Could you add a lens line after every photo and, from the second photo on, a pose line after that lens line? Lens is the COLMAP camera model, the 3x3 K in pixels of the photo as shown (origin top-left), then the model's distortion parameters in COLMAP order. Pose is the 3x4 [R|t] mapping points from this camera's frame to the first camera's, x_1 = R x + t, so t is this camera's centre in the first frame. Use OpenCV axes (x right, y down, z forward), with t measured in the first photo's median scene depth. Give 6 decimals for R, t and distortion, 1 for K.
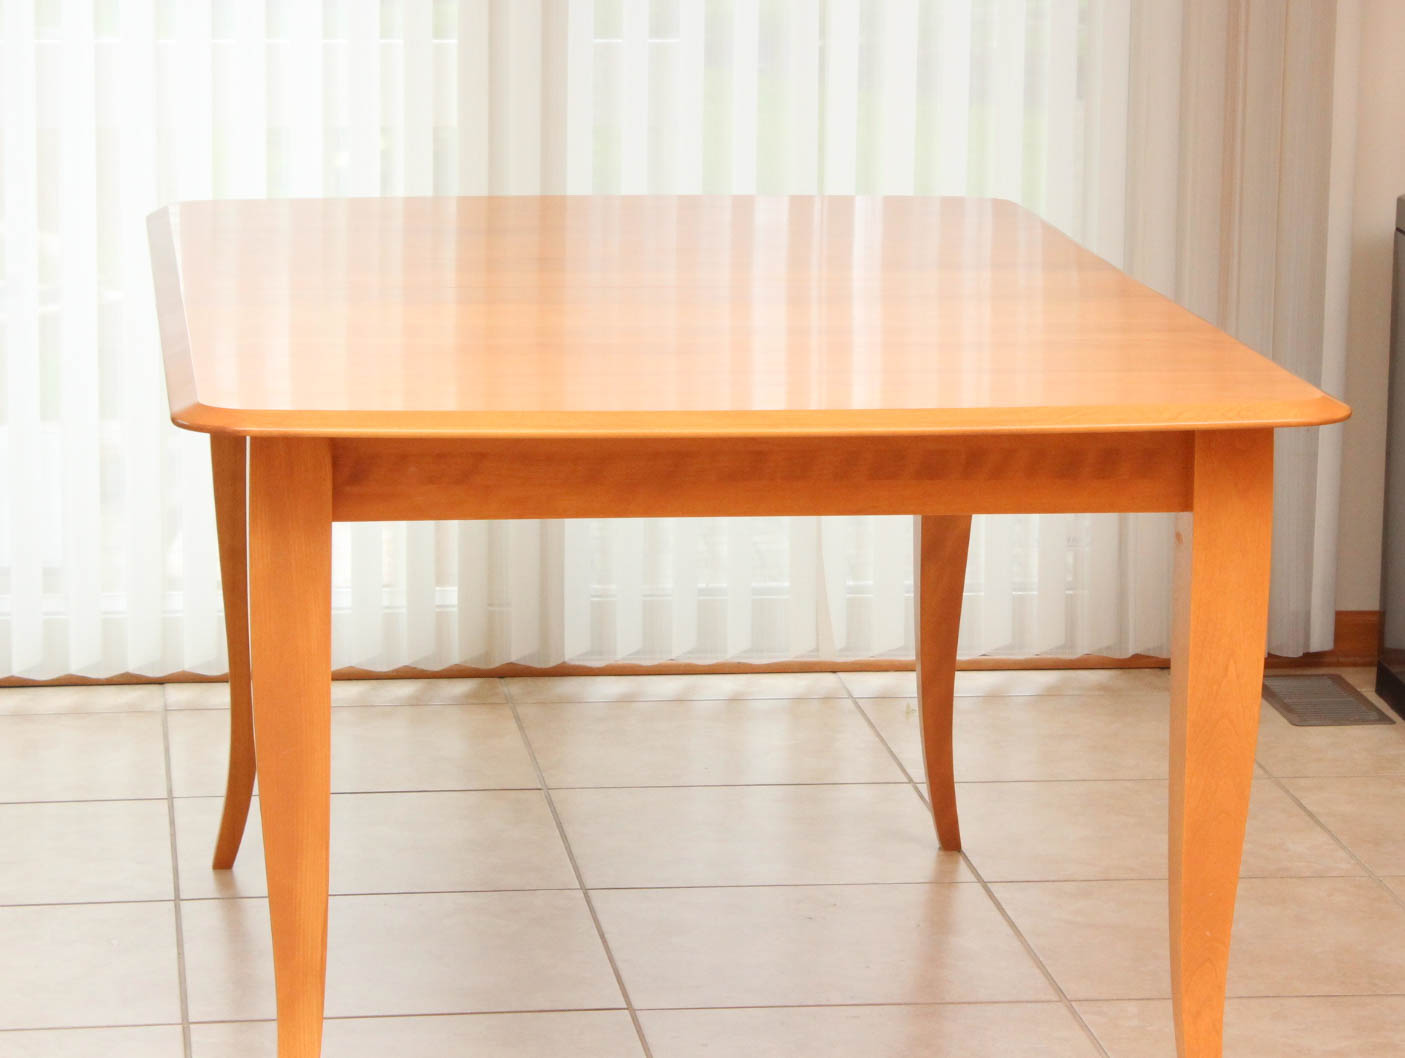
lens RADIAL K [[4289.7, 0, 702.5], [0, 4289.7, 529.0], [0, 0, 1]] dist [0.022112, 0.993853]
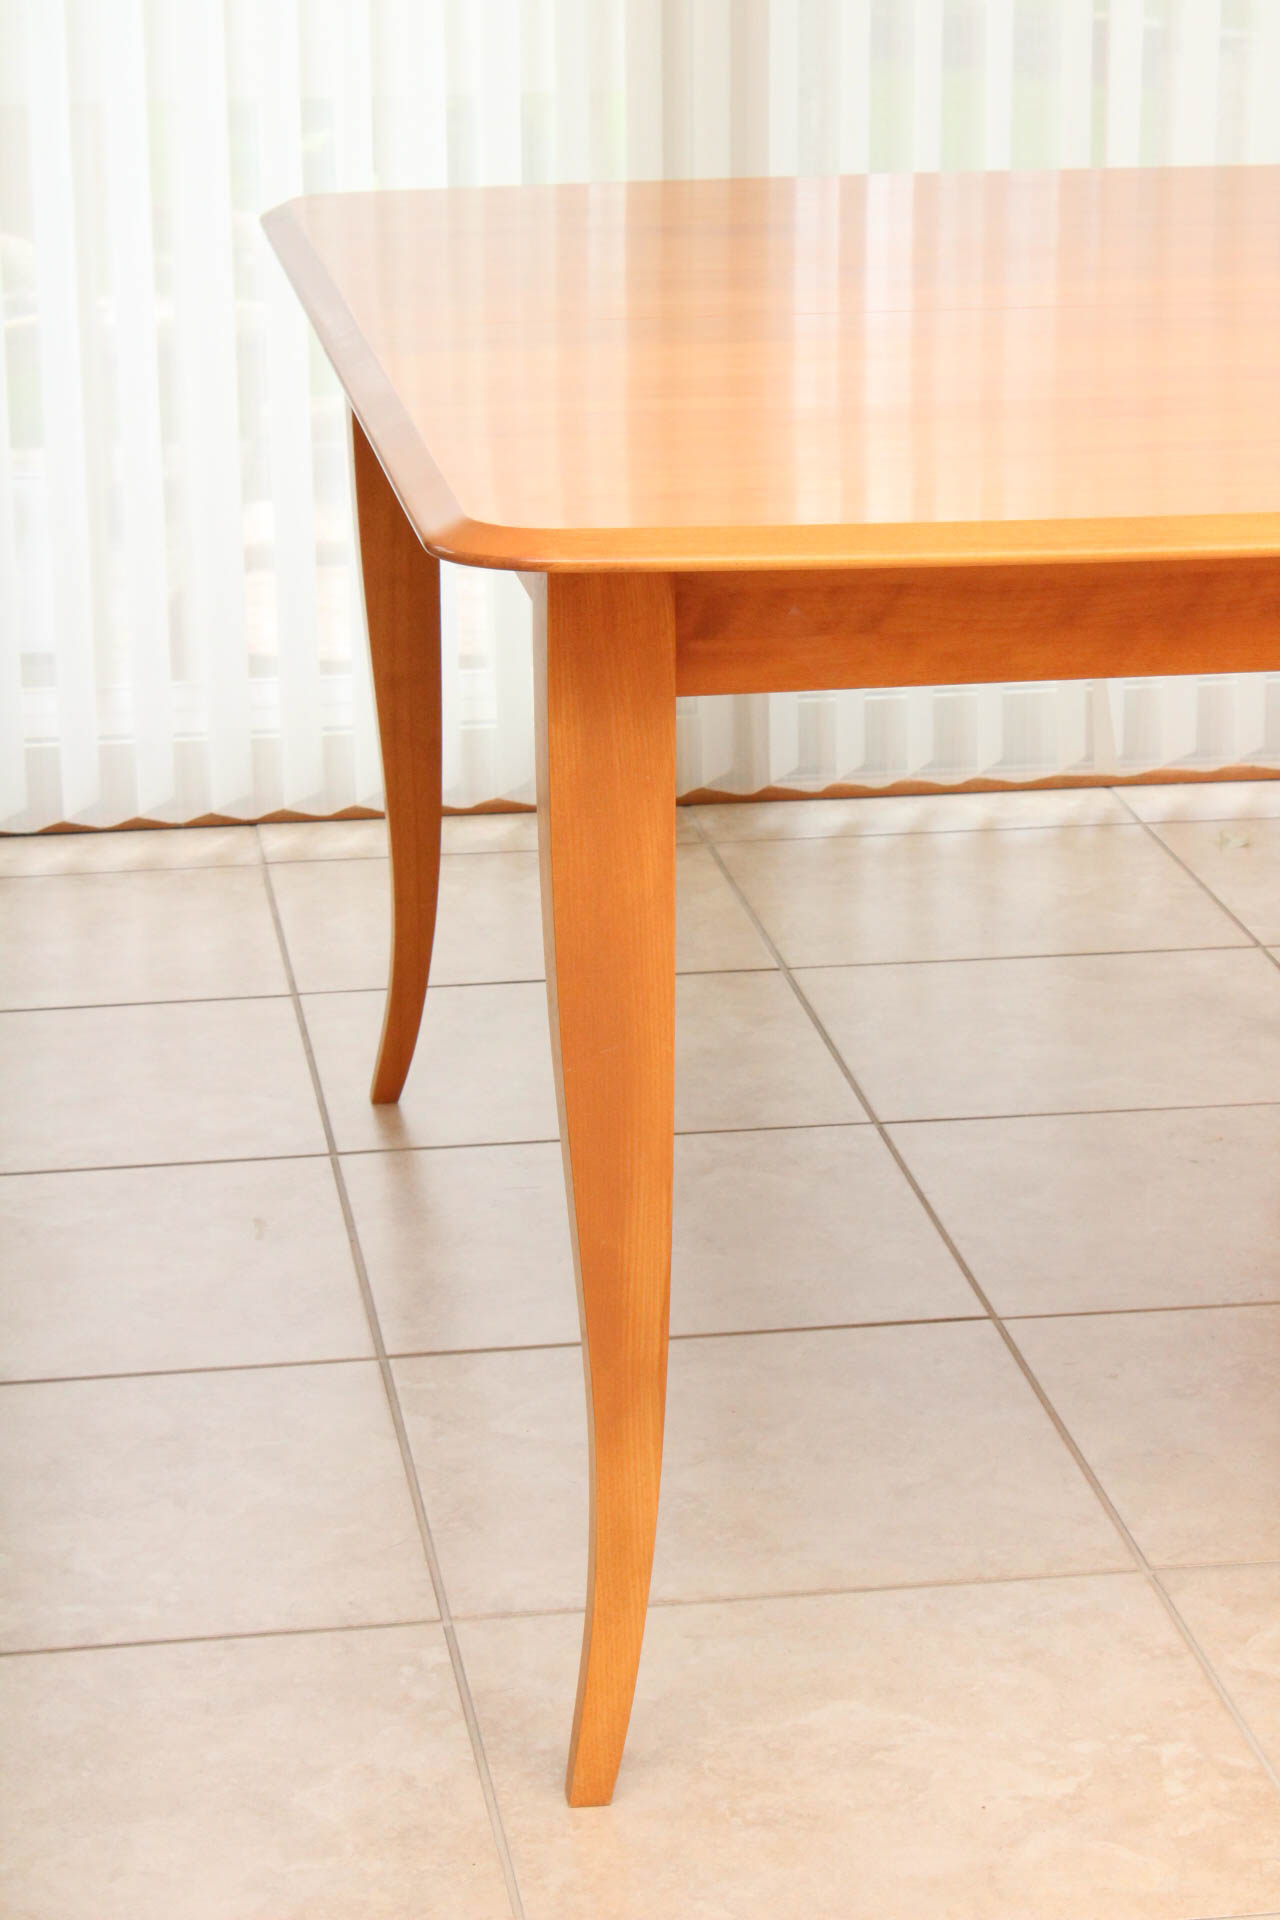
lens RADIAL K [[4259.6, 0, 684.4], [0, 4259.6, 958.8], [0, 0, 1]] dist [0.082856, 0.245483]
pose [[0.999585, -0.024516, 0.015135, -0.066969], [0.022822, 0.994372, 0.103456, -0.020233], [-0.017586, -0.103067, 0.994519, 0.251815]]
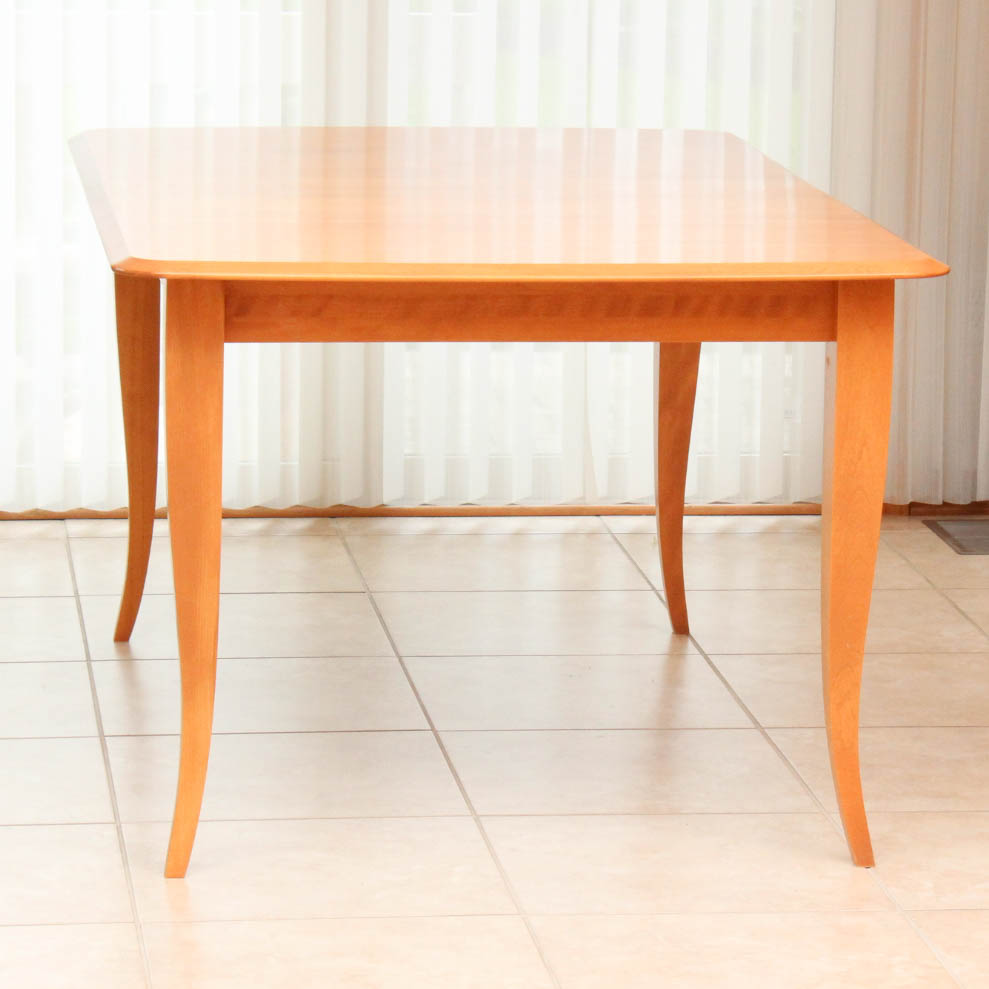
lens RADIAL K [[4301.8, 0, 494.5], [0, 4301.8, 494.5], [0, 0, 1]] dist [0.066511, -2.936605]
pose [[0.999976, 0.005896, -0.003520, 0.005523], [-0.005918, 0.999963, -0.006265, 0.039936], [0.003483, 0.006286, 0.999974, -0.291438]]
